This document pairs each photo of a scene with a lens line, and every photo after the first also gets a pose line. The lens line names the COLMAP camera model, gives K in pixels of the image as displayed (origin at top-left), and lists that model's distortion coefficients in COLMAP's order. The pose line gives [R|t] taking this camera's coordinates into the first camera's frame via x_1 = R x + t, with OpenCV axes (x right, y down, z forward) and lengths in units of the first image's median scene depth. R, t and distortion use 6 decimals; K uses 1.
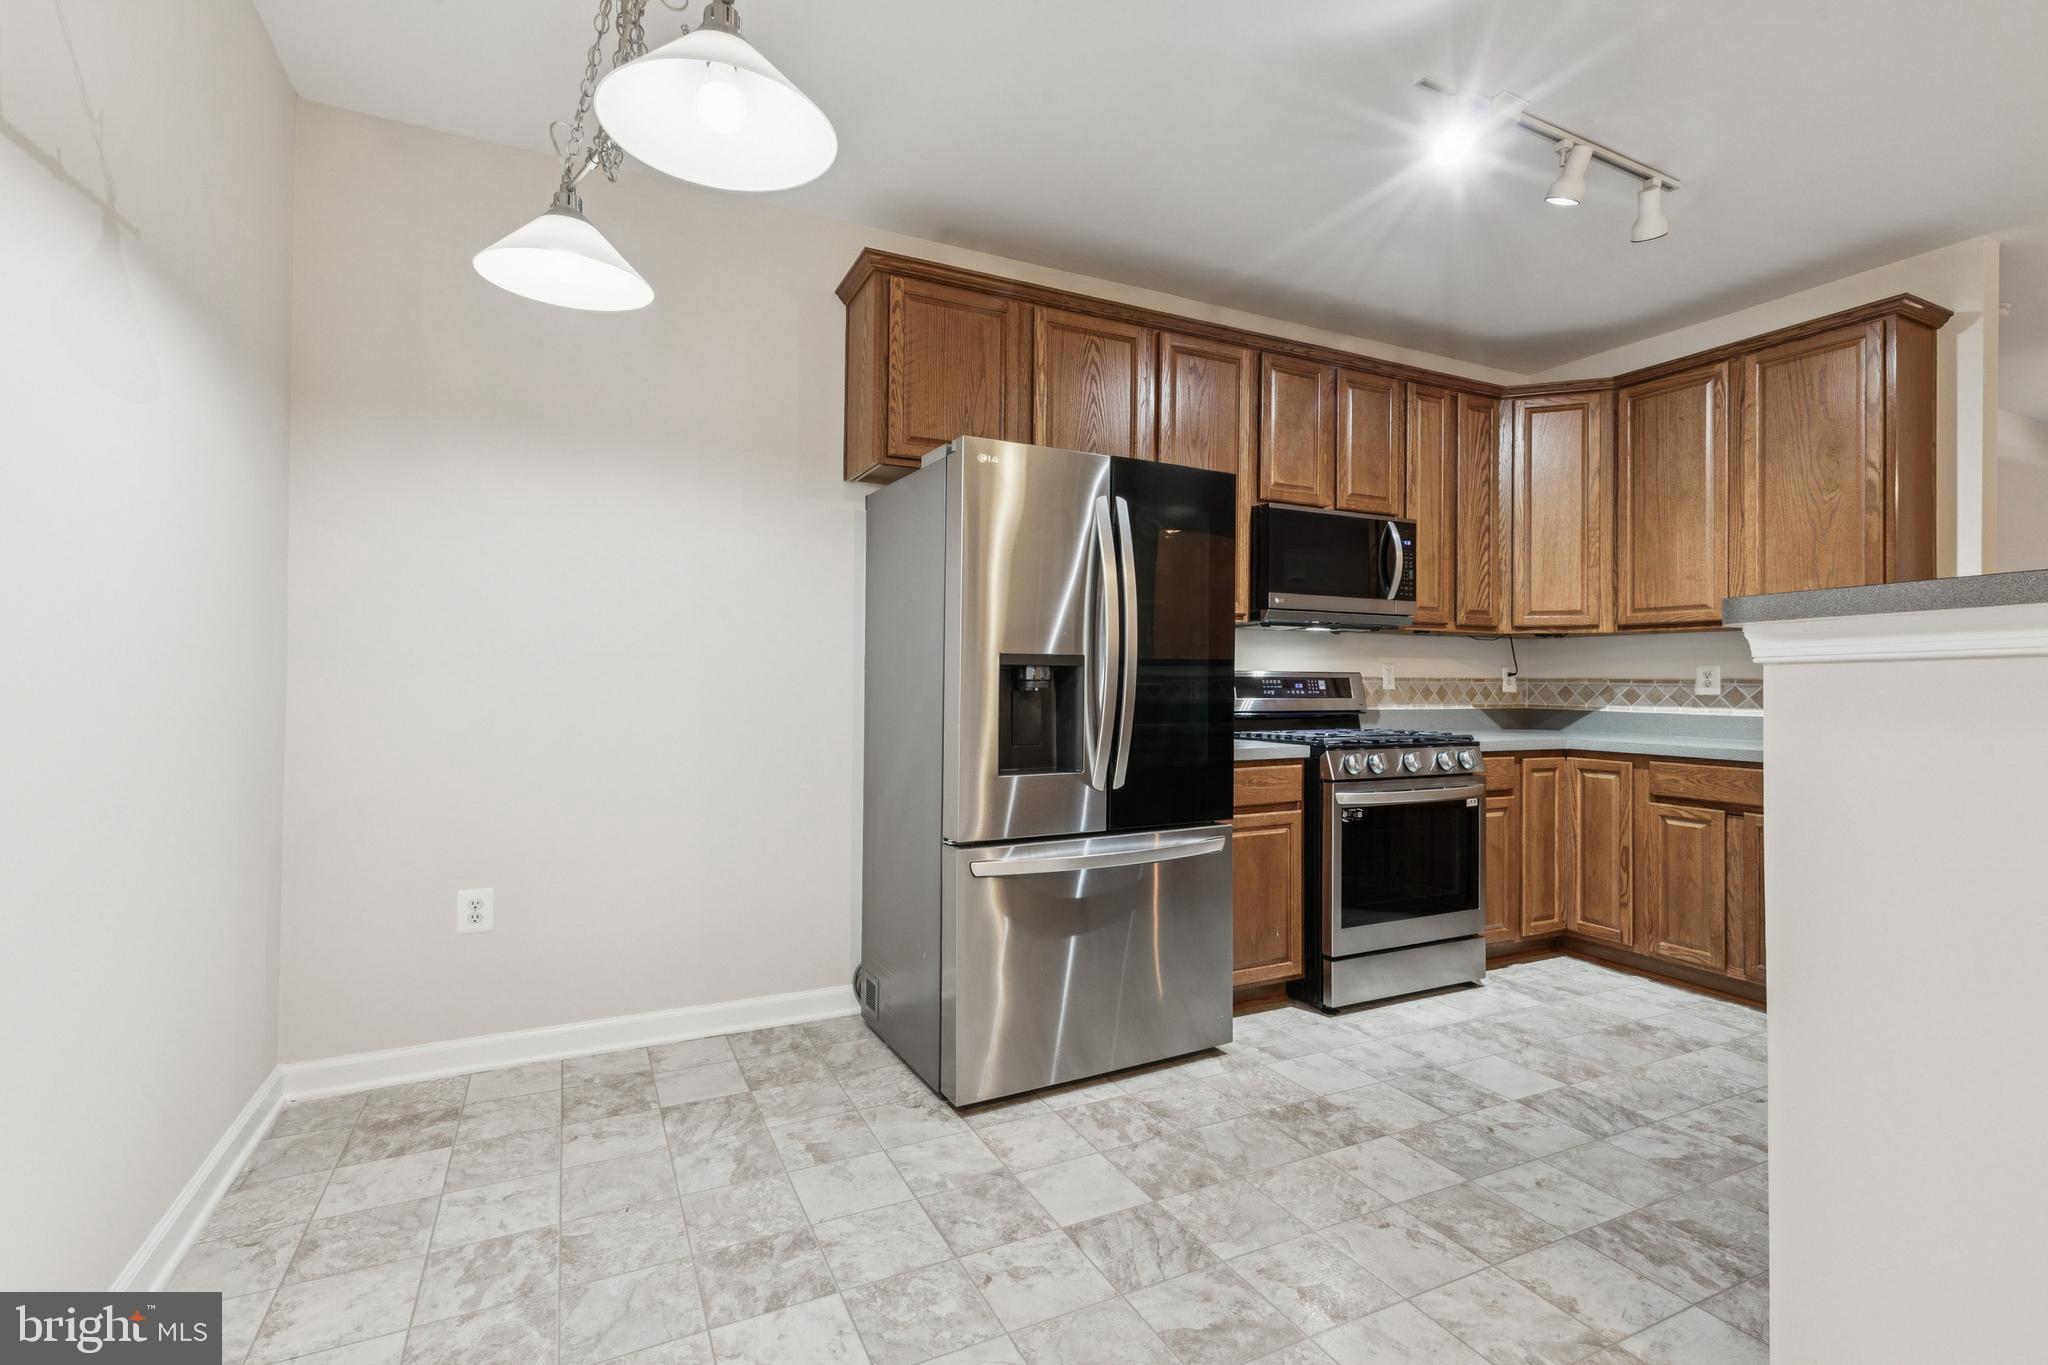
lens RADIAL K [[929.9, 0, 999.5], [0, 929.9, 673.2], [0, 0, 1]] dist [0.011468, -0.001246]
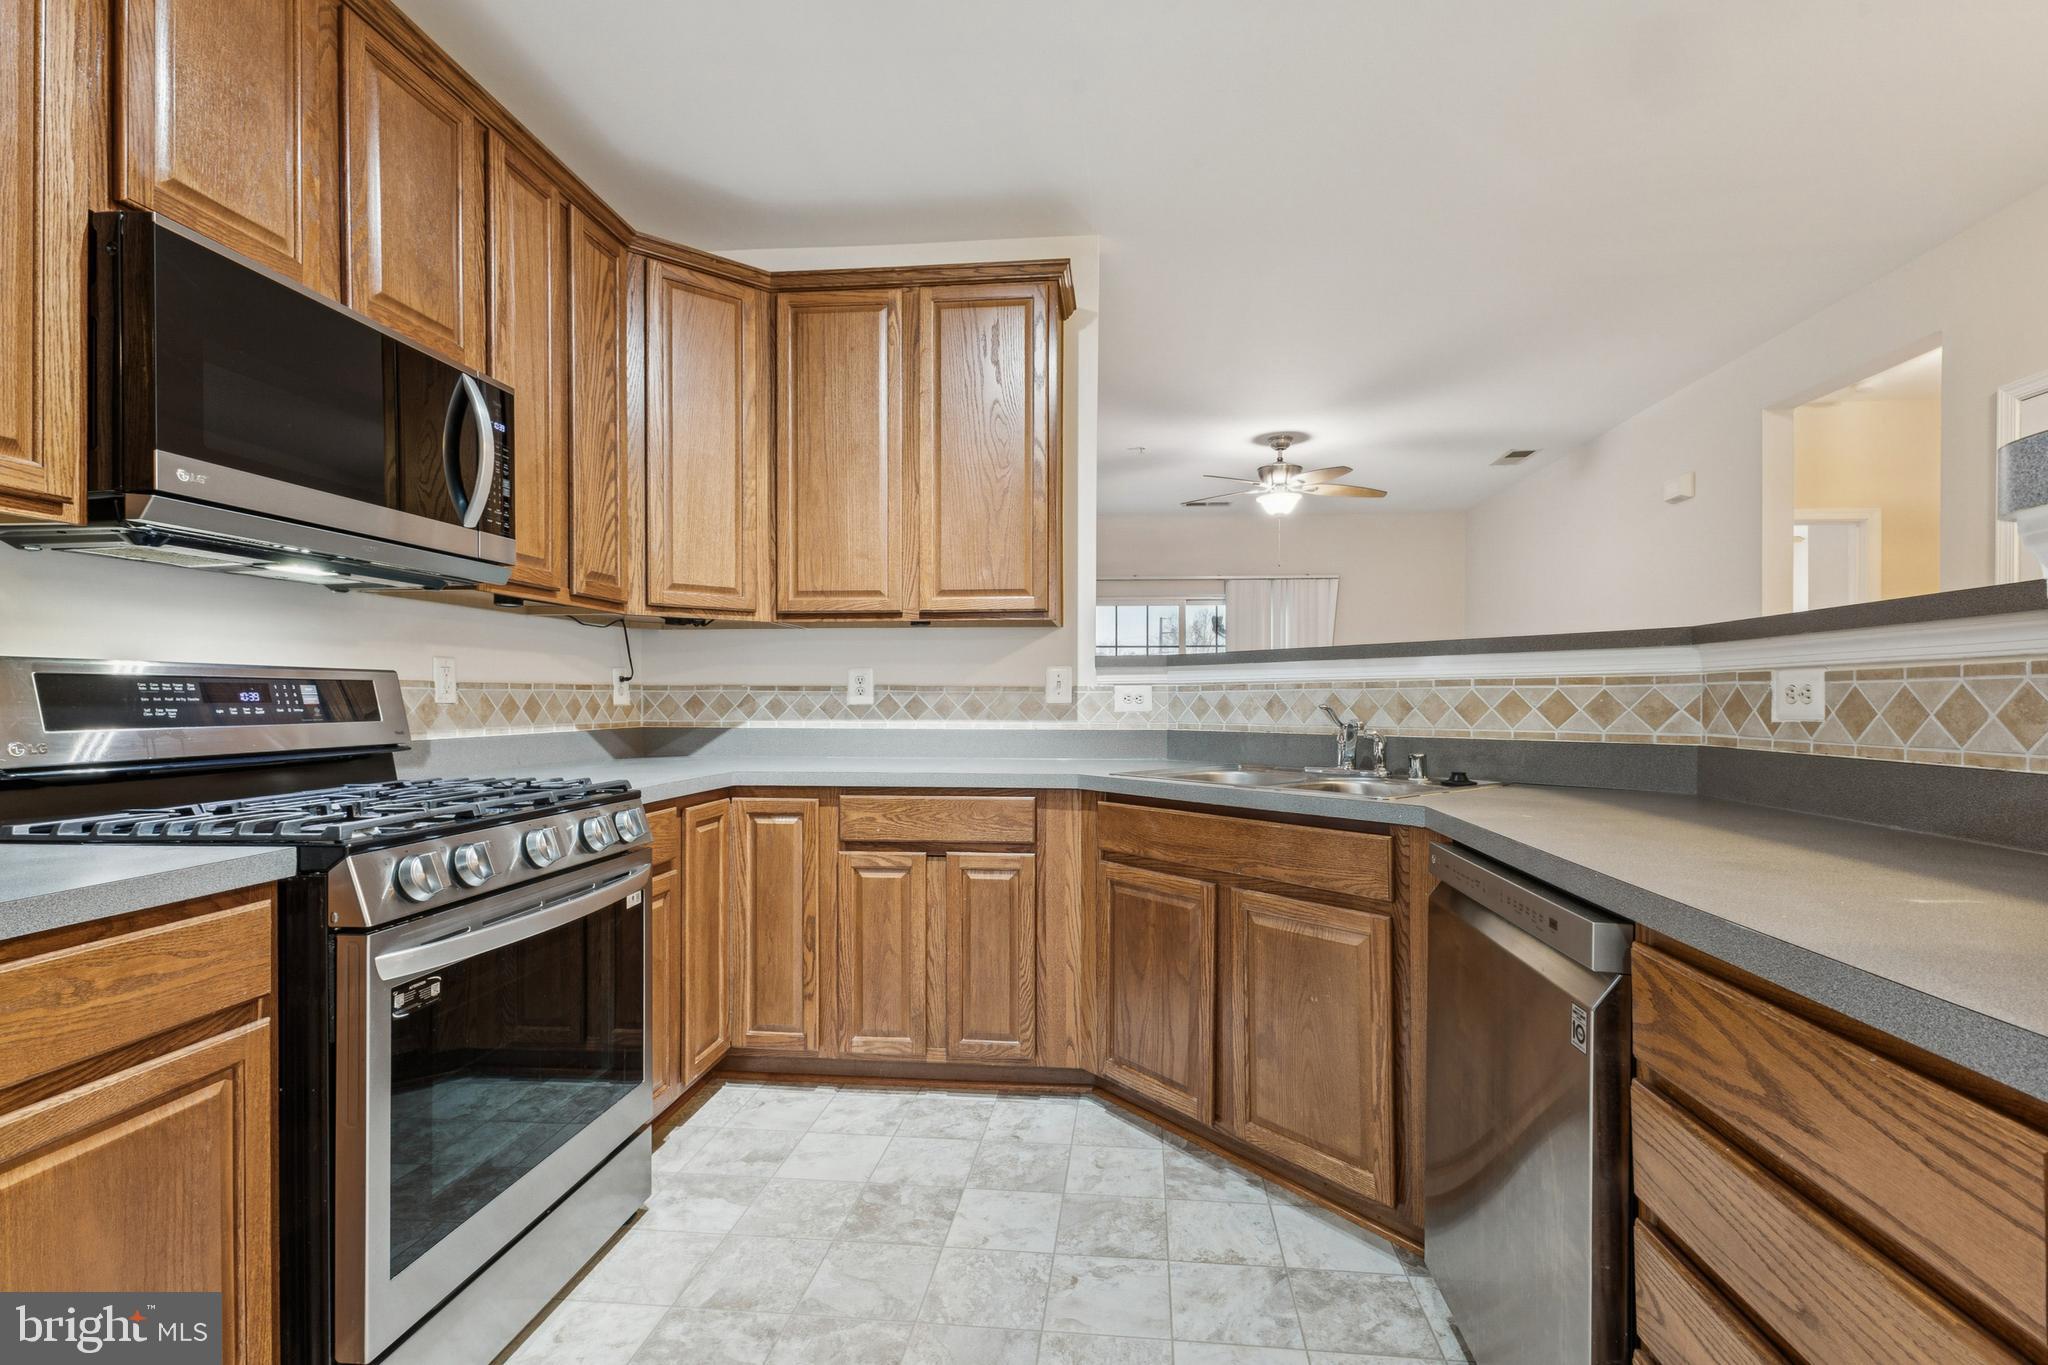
lens RADIAL K [[929.9, 0, 1023.6], [0, 929.9, 702.7], [0, 0, 1]] dist [0.011468, -0.001246]
pose [[0.525625, -0.011641, 0.850637, 0.162415], [-0.002848, 0.999877, 0.015443, 0.010253], [-0.850711, -0.010540, 0.525527, 0.540755]]
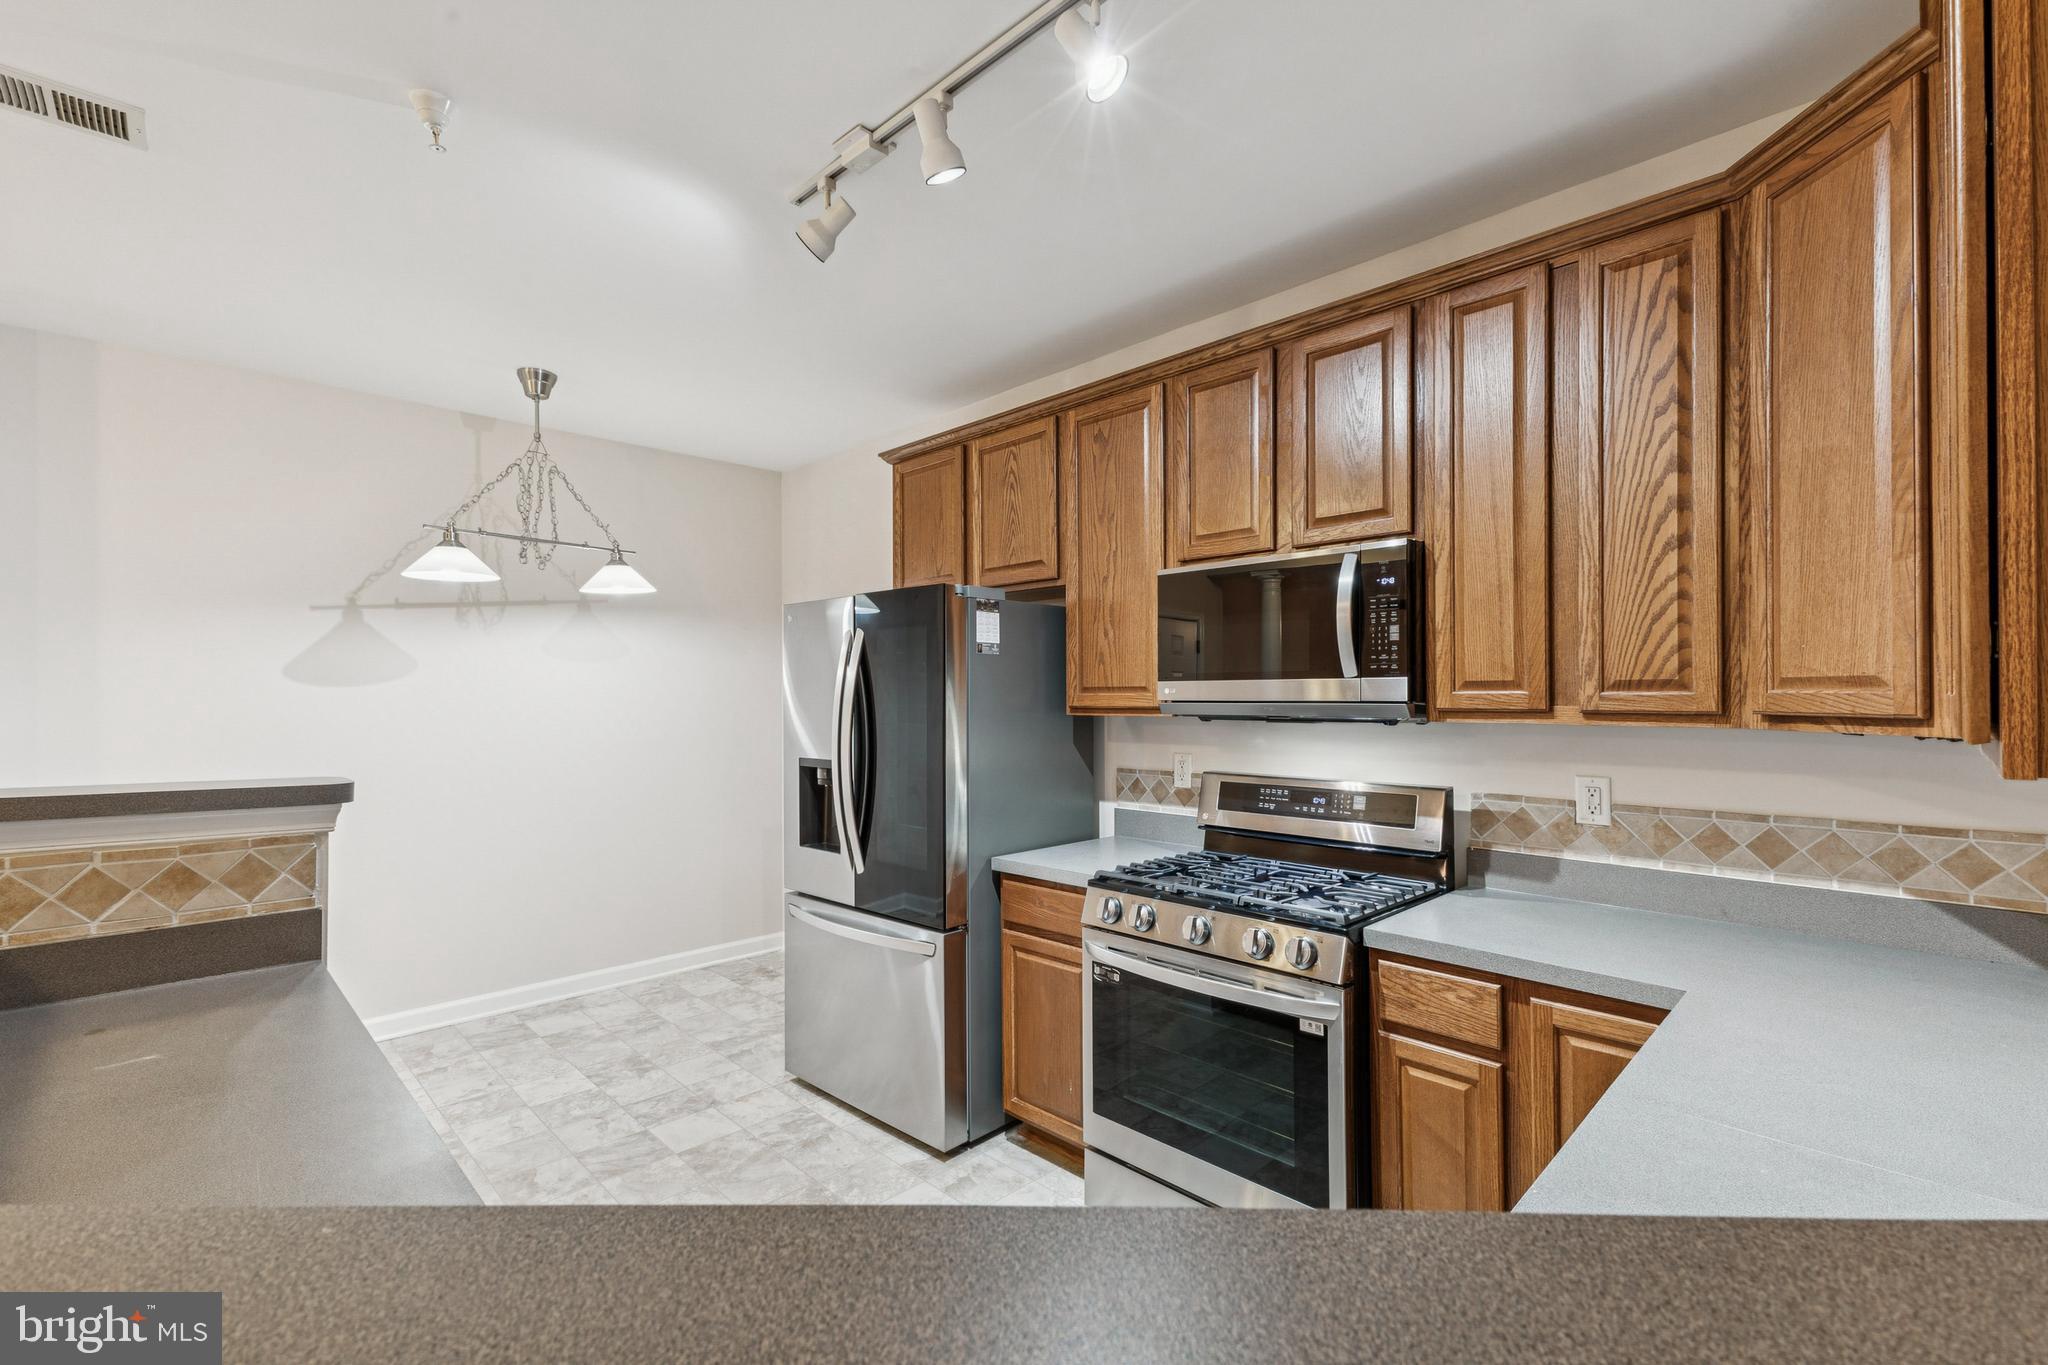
lens RADIAL K [[929.9, 0, 986.8], [0, 929.9, 706.0], [0, 0, 1]] dist [0.011468, -0.001246]
pose [[0.301248, 0.010661, -0.953486, 1.081490], [0.017108, 0.999716, 0.016582, -0.085087], [0.953392, -0.021307, 0.300980, 0.677504]]
